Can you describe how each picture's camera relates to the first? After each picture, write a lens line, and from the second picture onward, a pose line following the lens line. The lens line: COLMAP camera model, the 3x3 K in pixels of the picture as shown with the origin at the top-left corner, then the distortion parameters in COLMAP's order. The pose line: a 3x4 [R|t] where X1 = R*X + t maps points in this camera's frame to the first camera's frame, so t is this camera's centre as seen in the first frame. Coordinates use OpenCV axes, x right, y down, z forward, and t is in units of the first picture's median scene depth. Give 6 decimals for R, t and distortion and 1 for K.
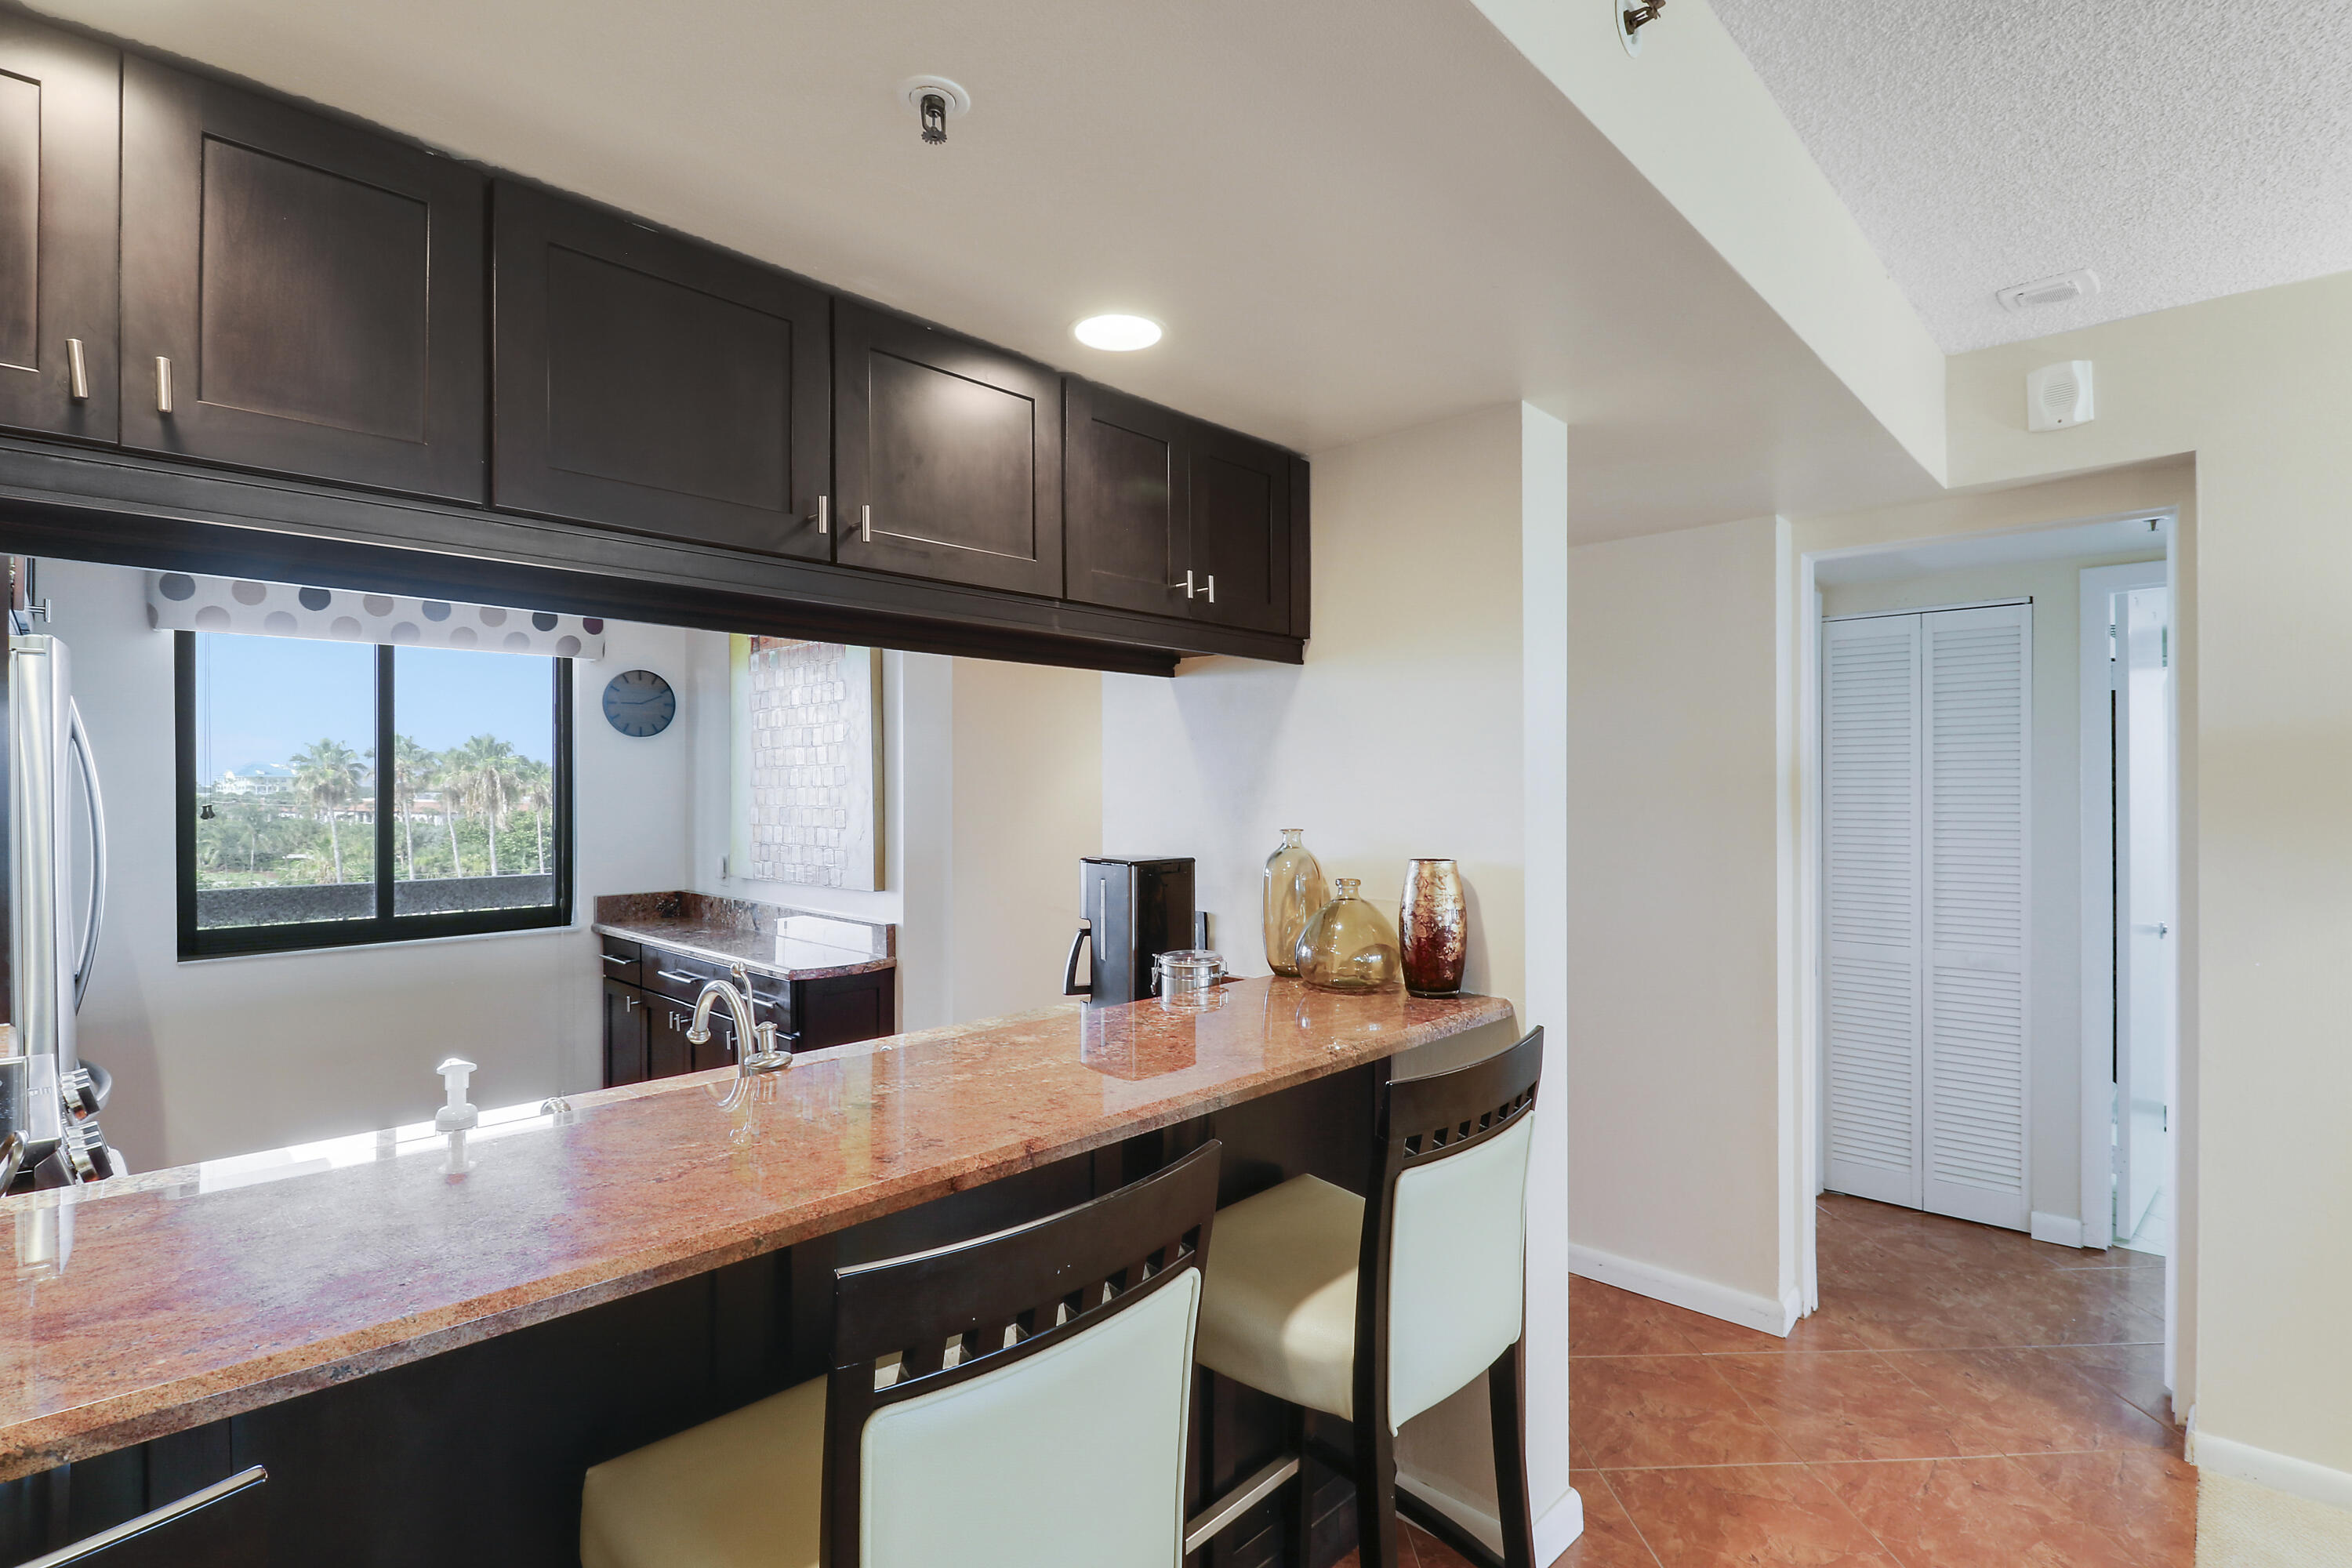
lens RADIAL K [[1113.5, 0, 1190.0], [0, 1113.5, 790.8], [0, 0, 1]] dist [0.014396, 0.000041]
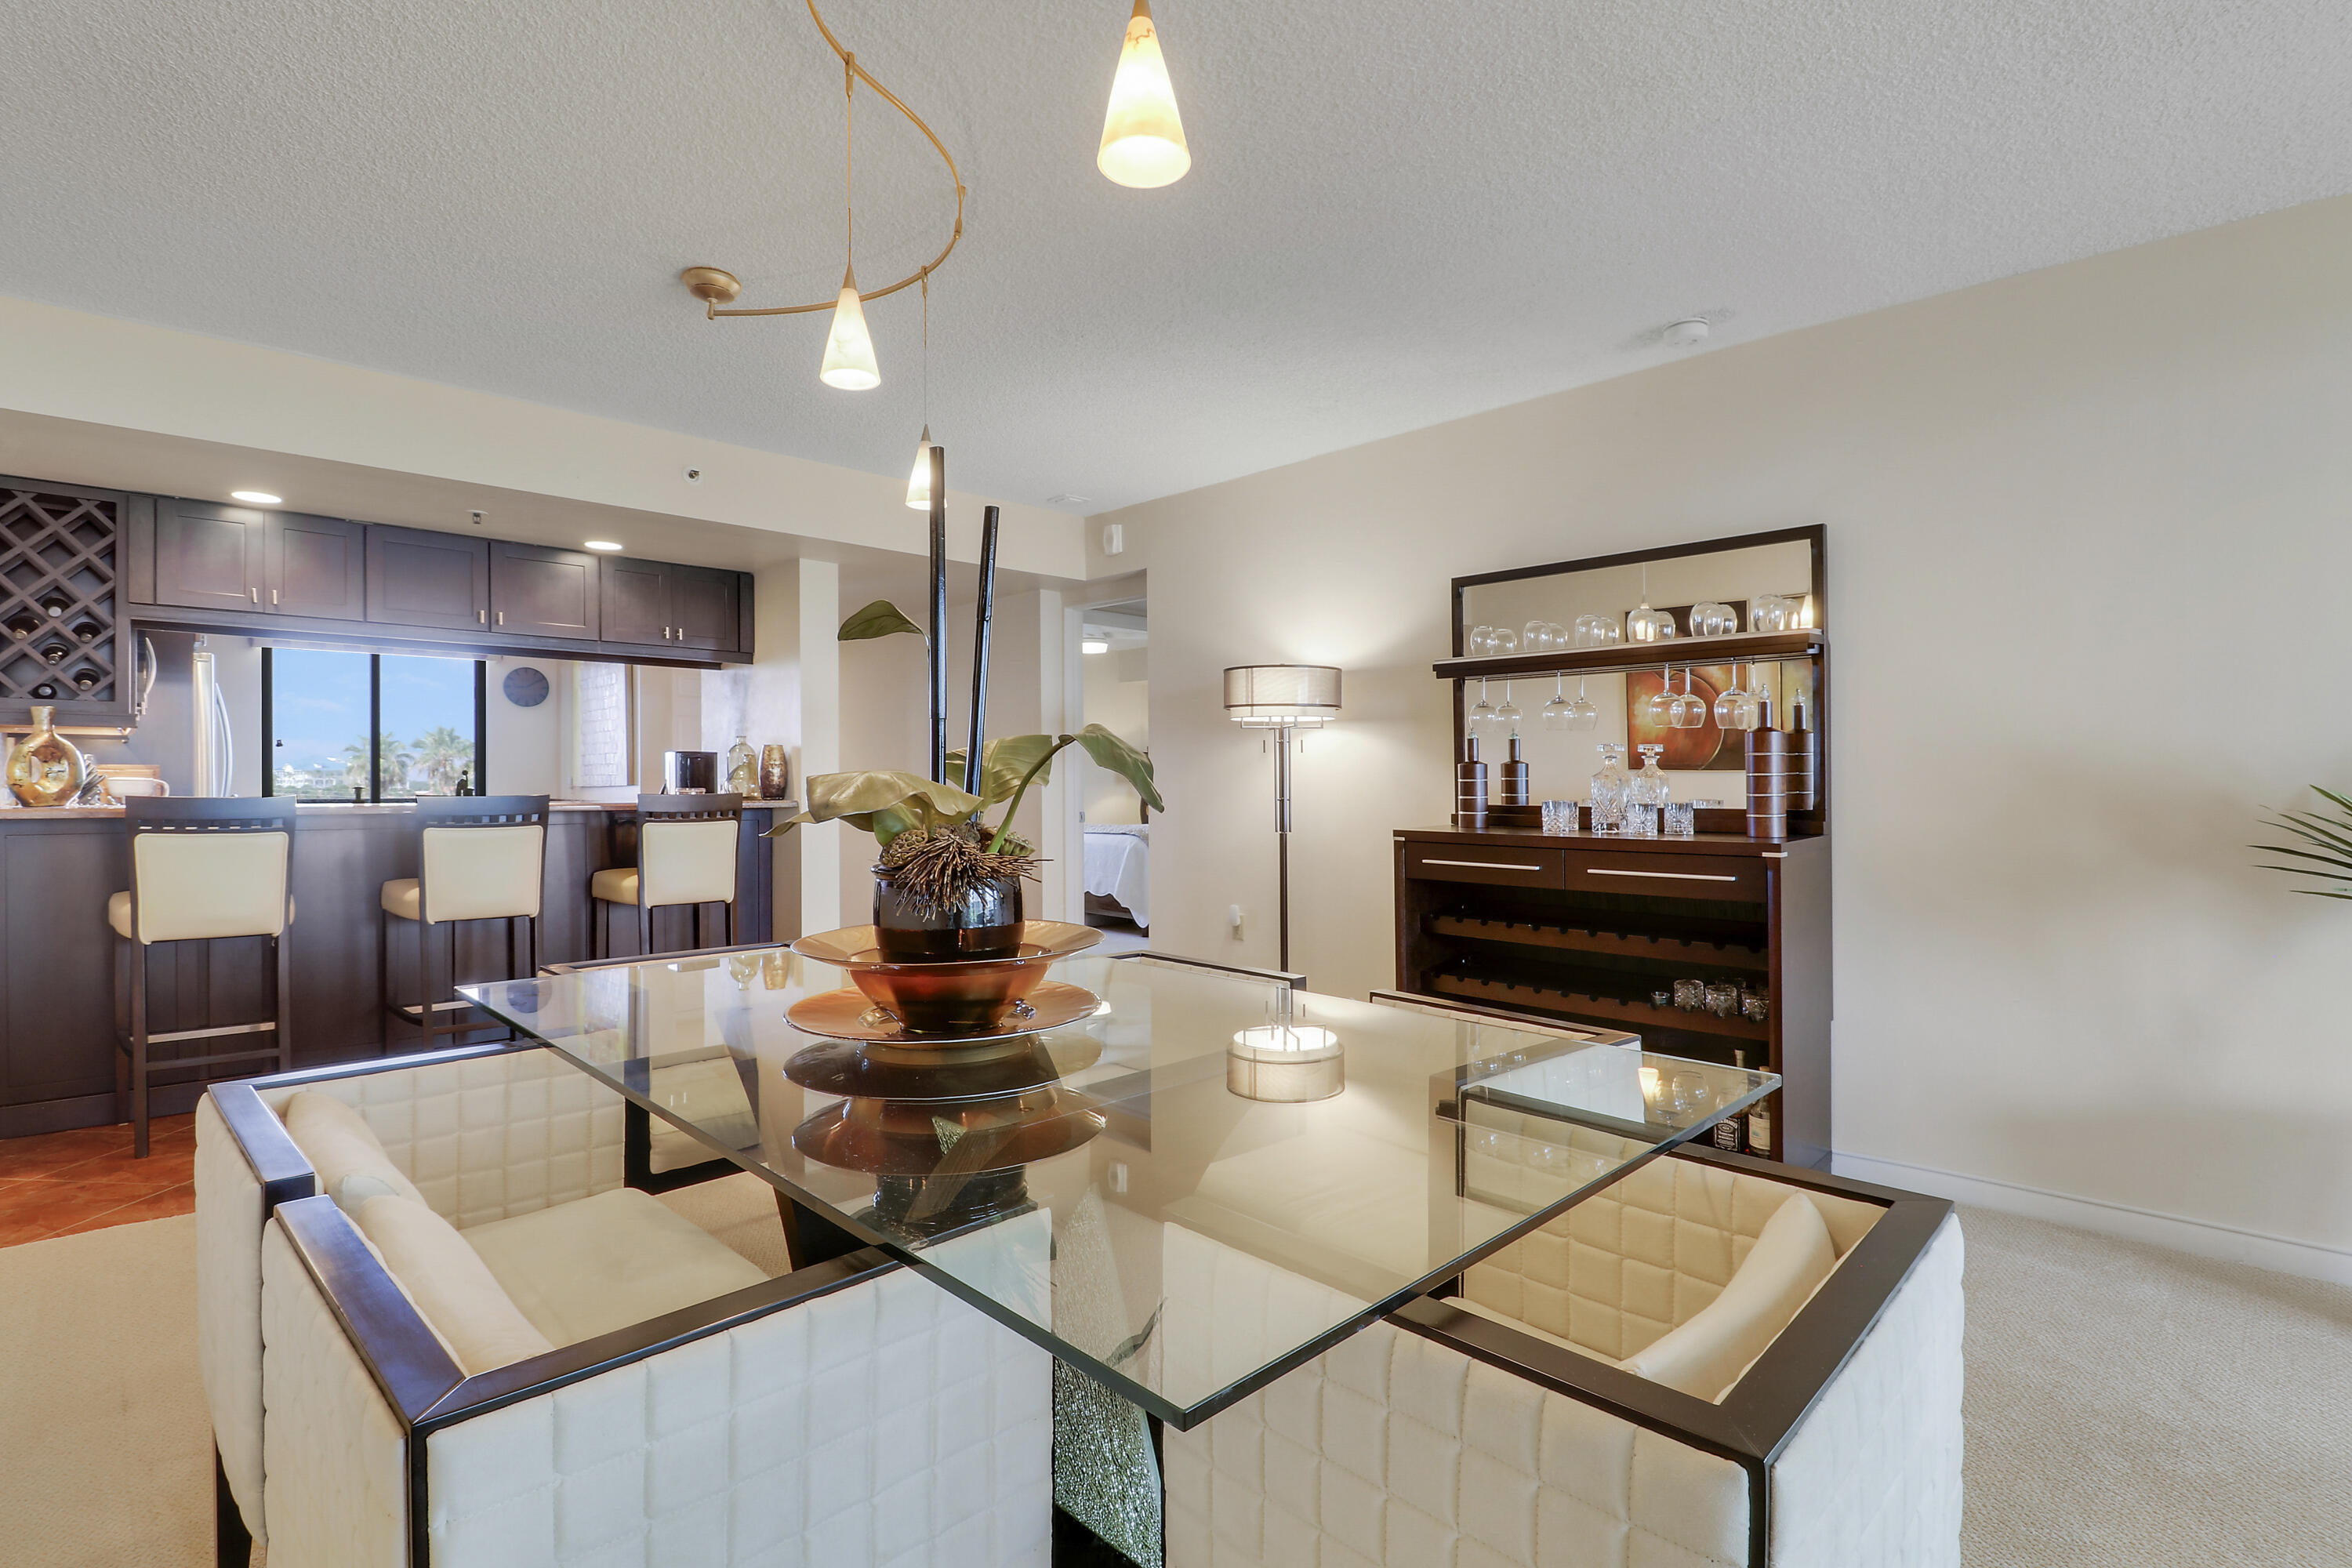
lens RADIAL K [[1113.5, 0, 1176.2], [0, 1113.5, 778.1], [0, 0, 1]] dist [0.014396, 0.000041]
pose [[0.999267, -0.000857, -0.038268, 0.681569], [0.000673, 0.999988, -0.004842, 0.084139], [0.038272, 0.004813, 0.999256, -0.799918]]
